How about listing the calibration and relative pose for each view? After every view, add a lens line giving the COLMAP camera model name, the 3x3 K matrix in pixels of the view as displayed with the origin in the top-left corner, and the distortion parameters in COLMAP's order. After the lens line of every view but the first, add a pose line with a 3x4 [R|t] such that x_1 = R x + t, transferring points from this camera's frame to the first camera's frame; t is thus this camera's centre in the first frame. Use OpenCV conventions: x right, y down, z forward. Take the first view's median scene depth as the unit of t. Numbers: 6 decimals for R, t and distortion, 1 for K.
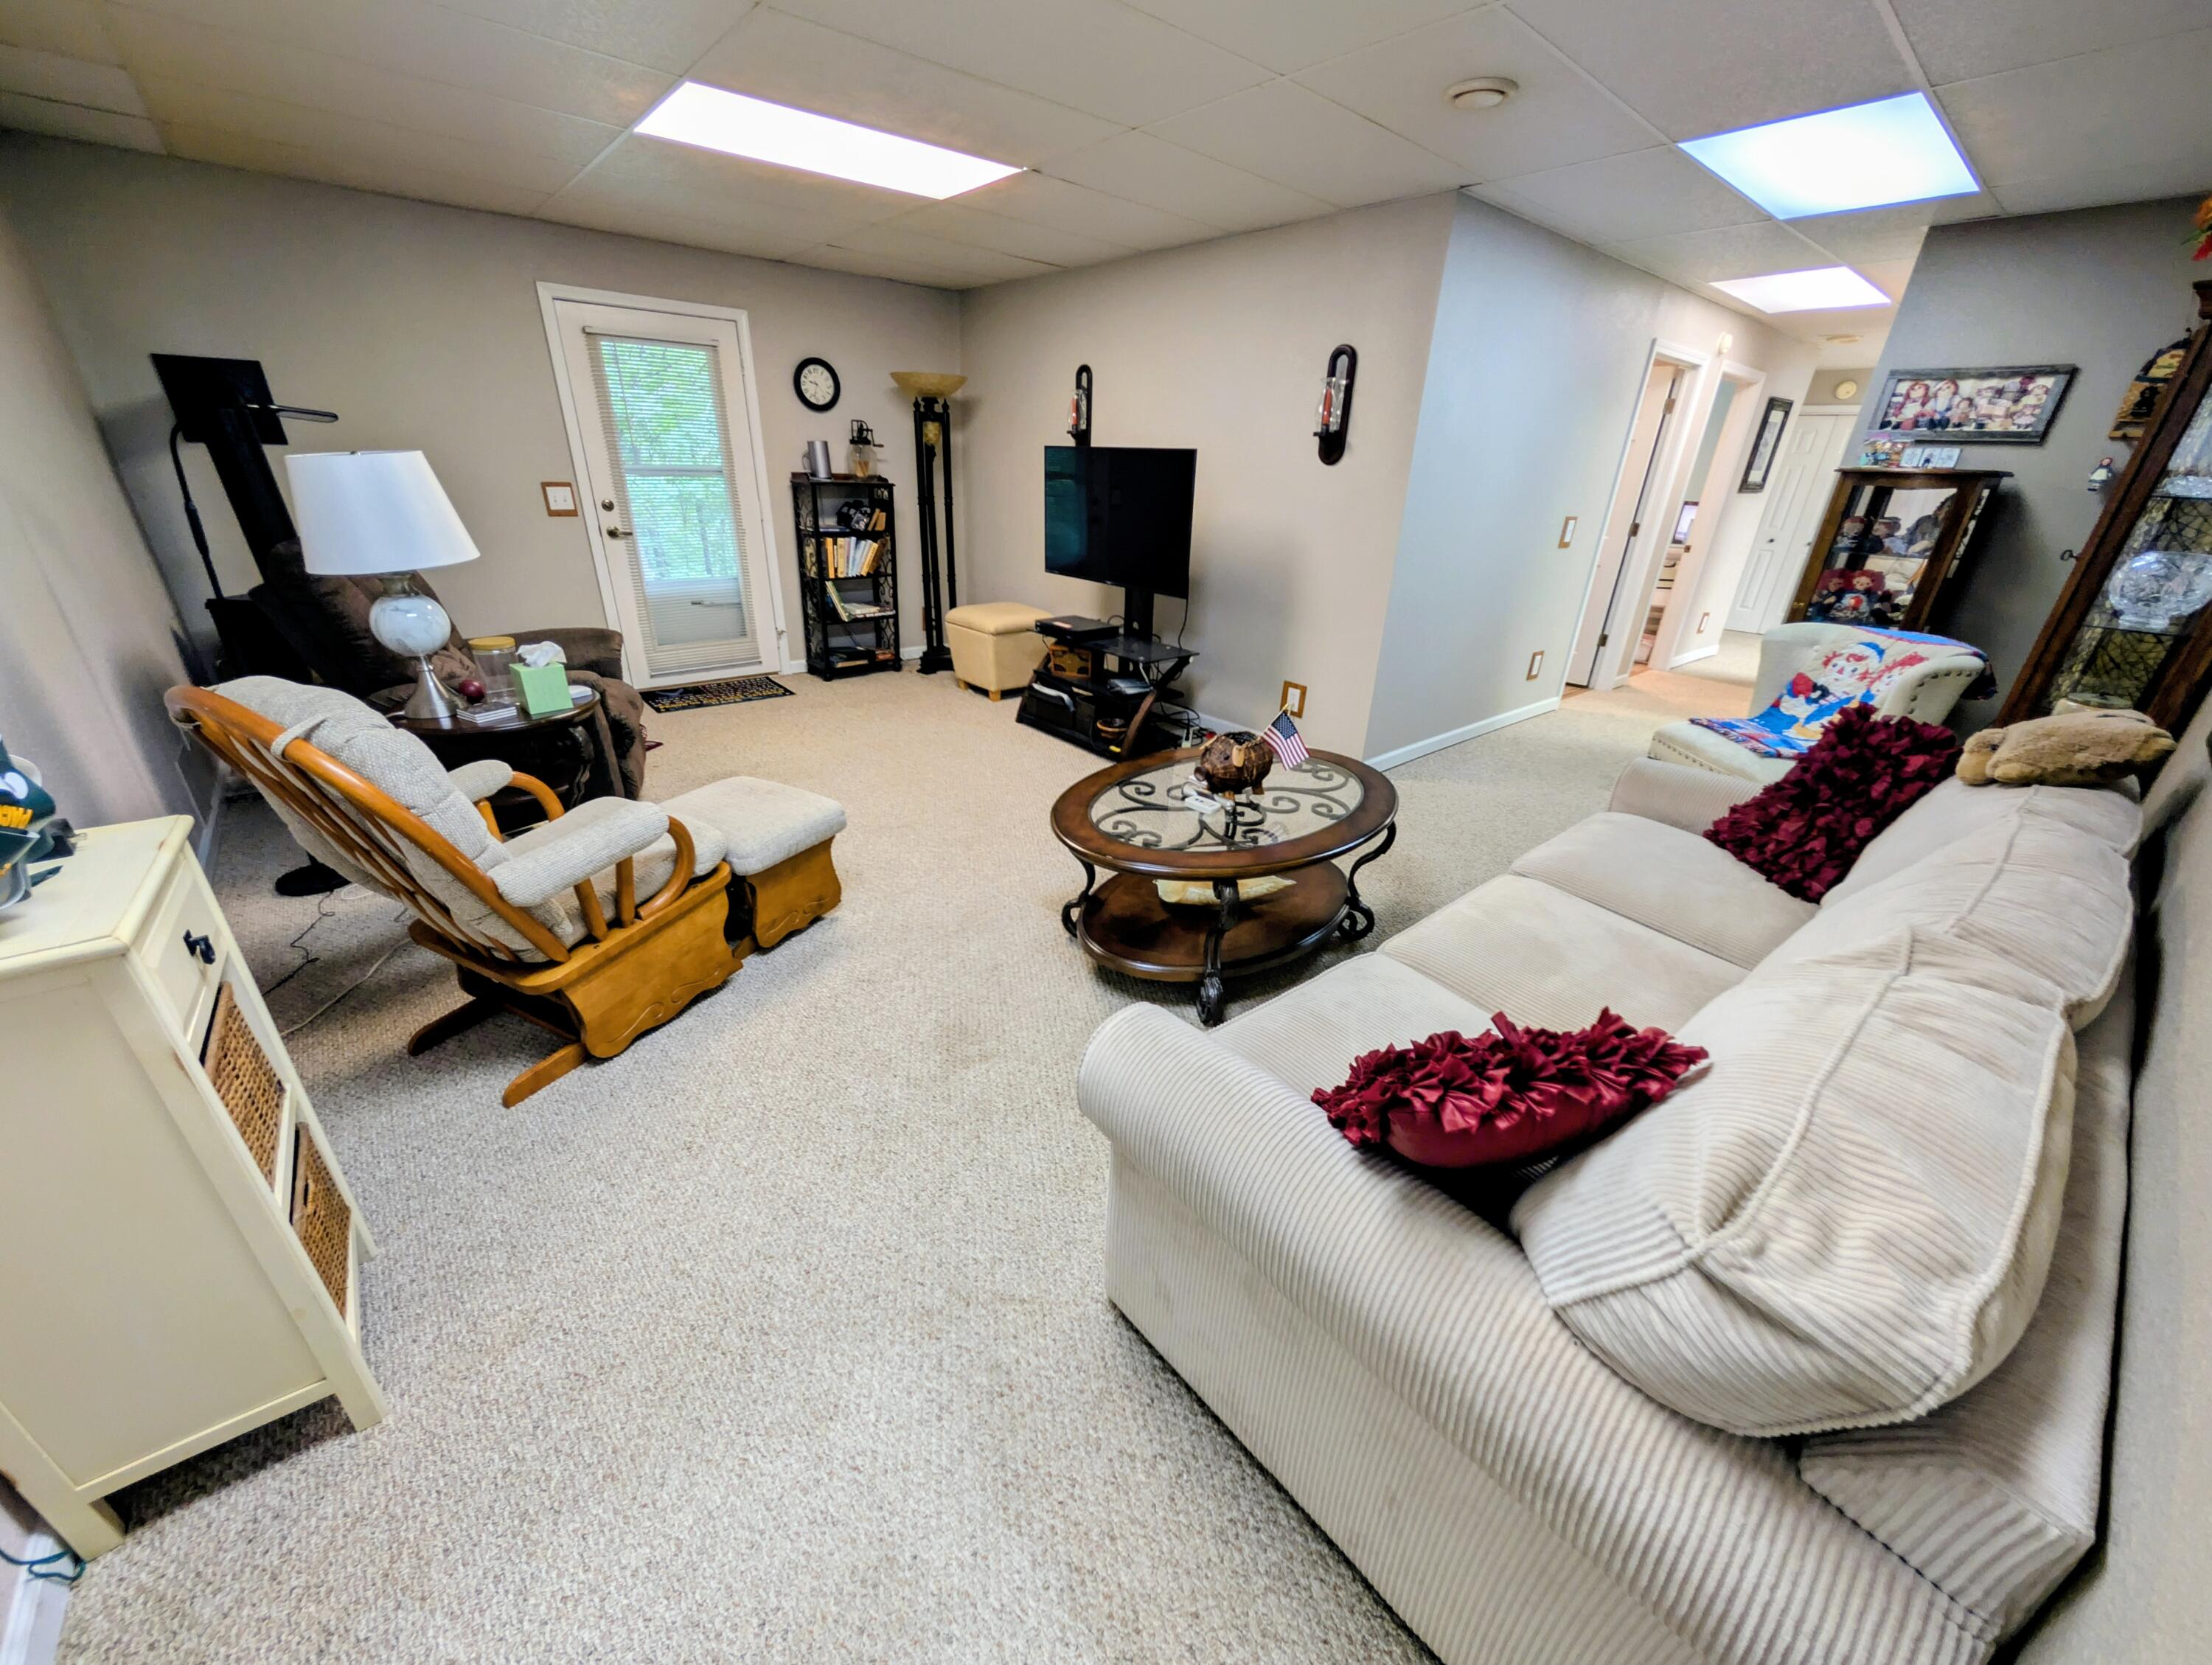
lens RADIAL K [[800.8, 0, 1106.0], [0, 800.8, 832.5], [0, 0, 1]] dist [-0.015899, 0.000055]
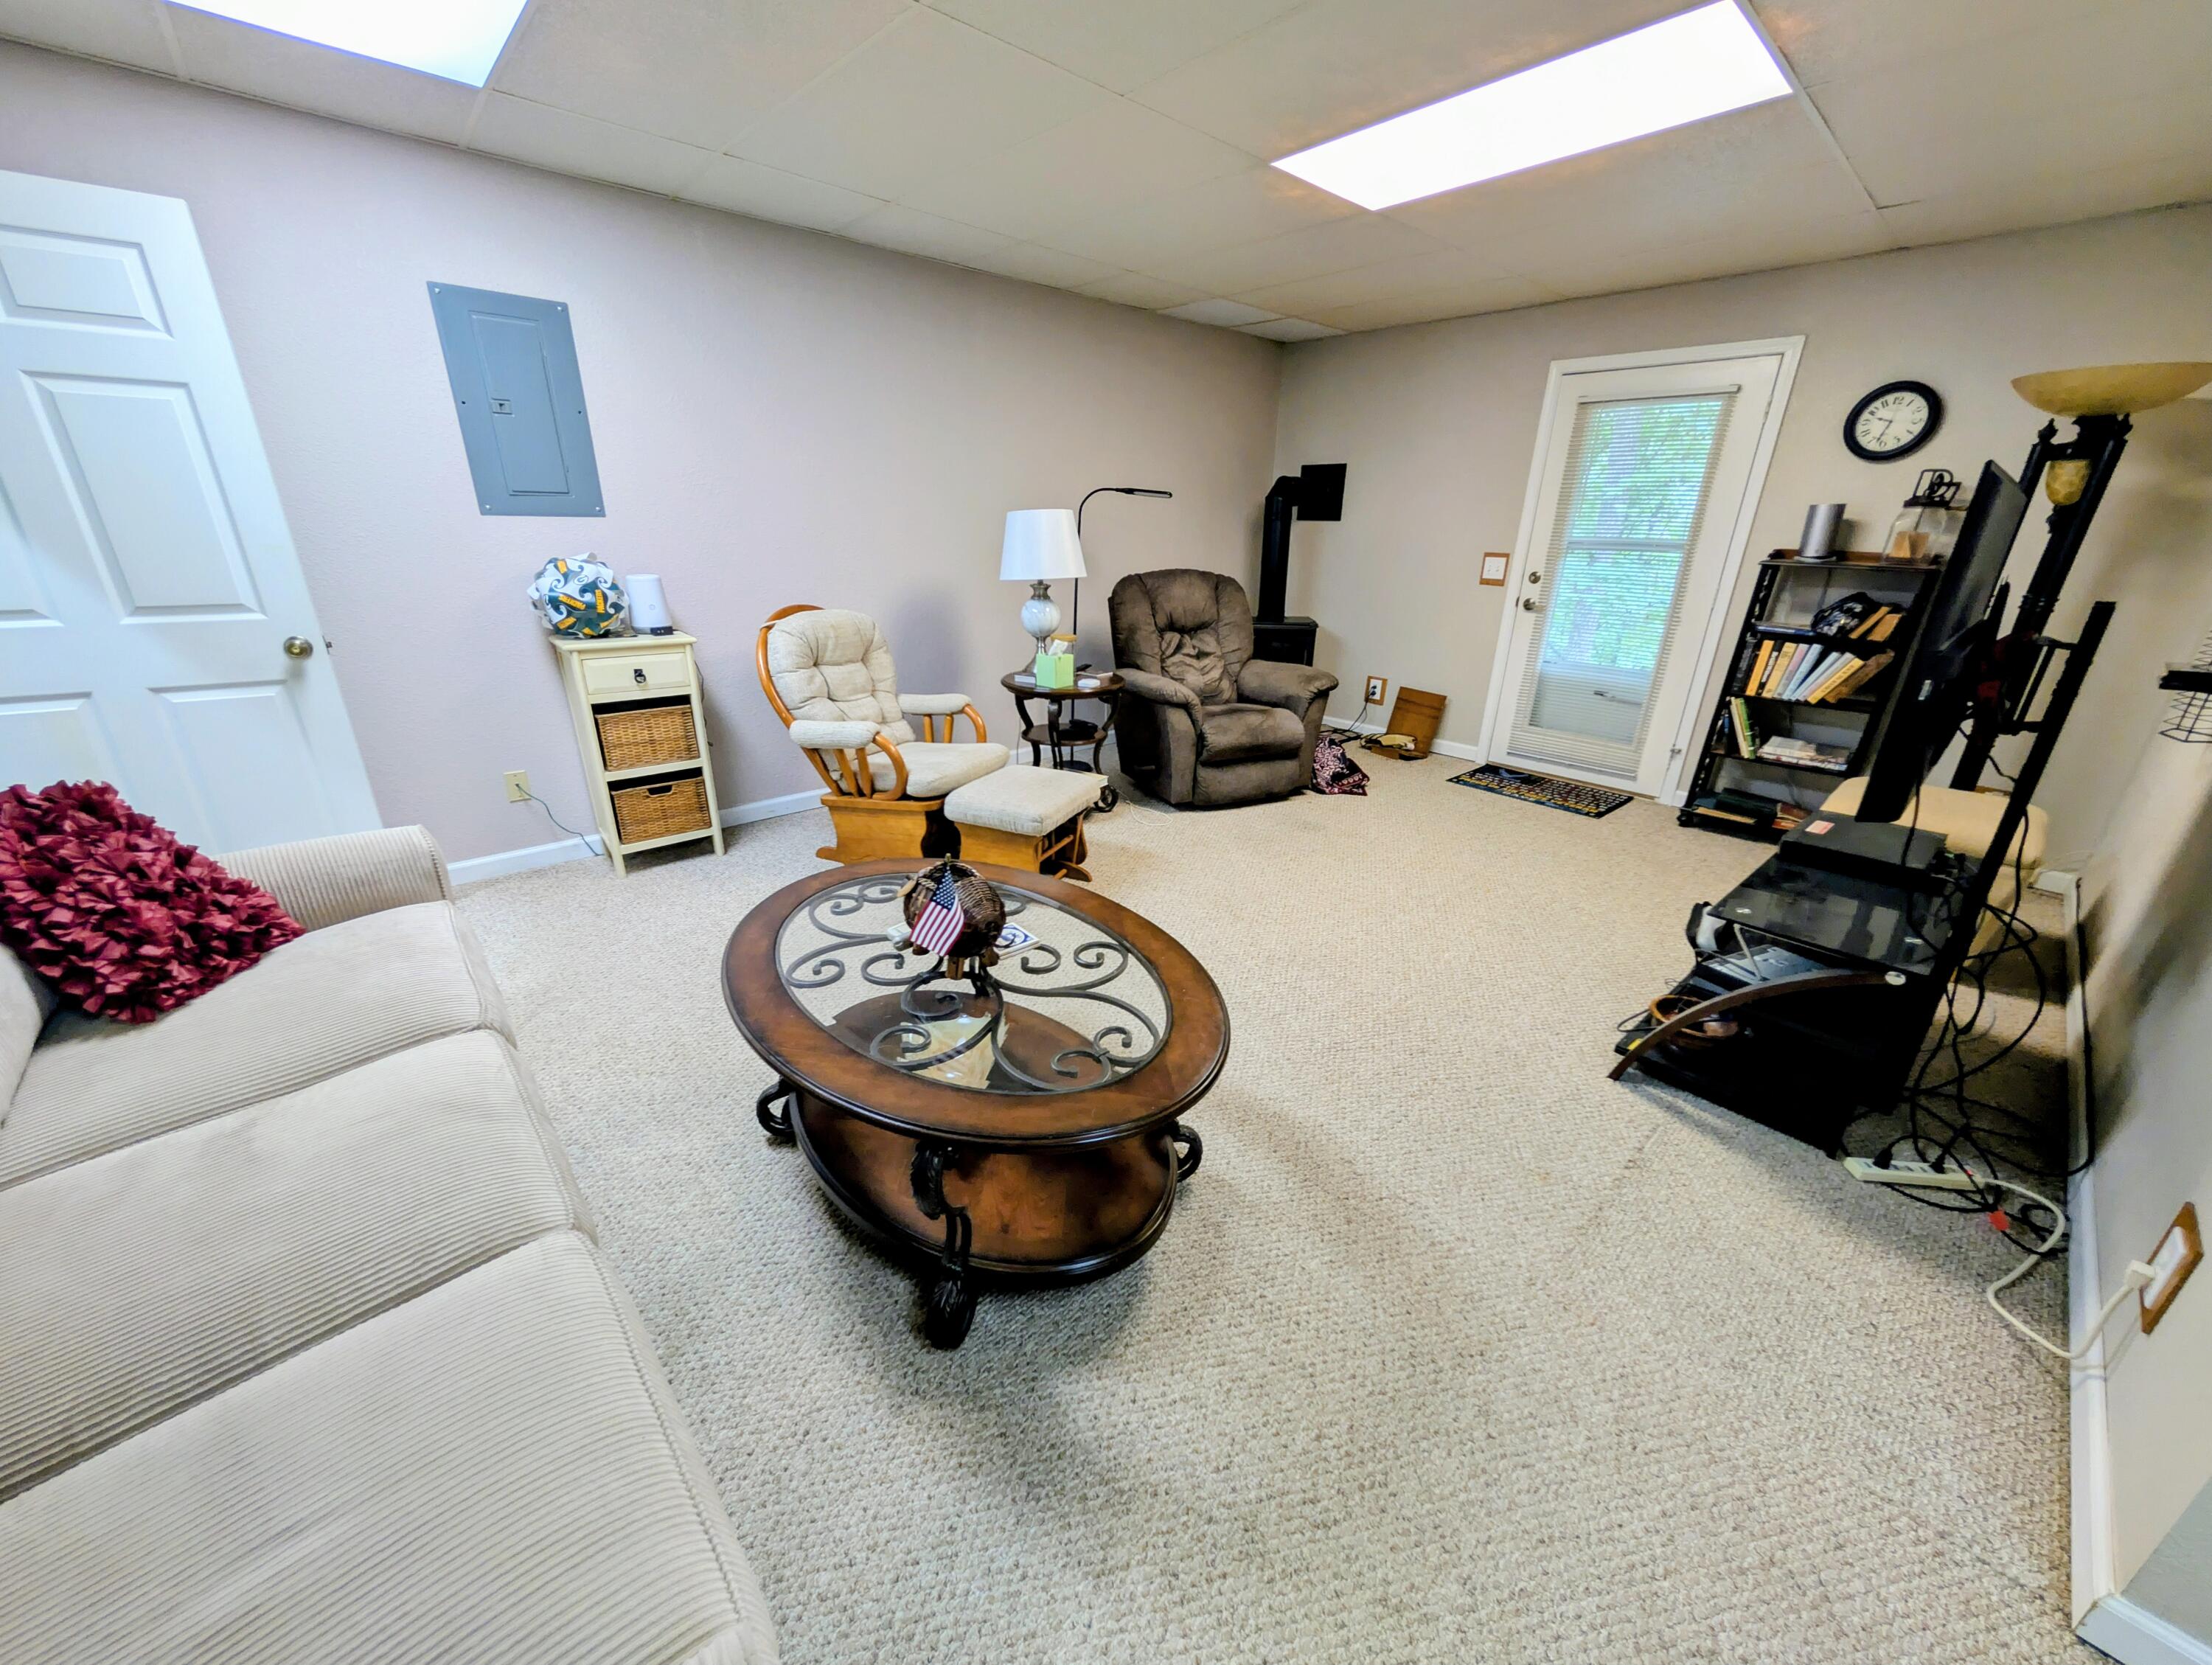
lens RADIAL K [[821.2, 0, 1106.0], [0, 821.2, 832.5], [0, 0, 1]] dist [0.001200, 0.000065]
pose [[0.061108, 0.325750, -0.943479, 0.373159], [-0.437036, 0.858551, 0.268121, -0.176451], [0.897366, 0.395950, 0.194829, 0.436766]]
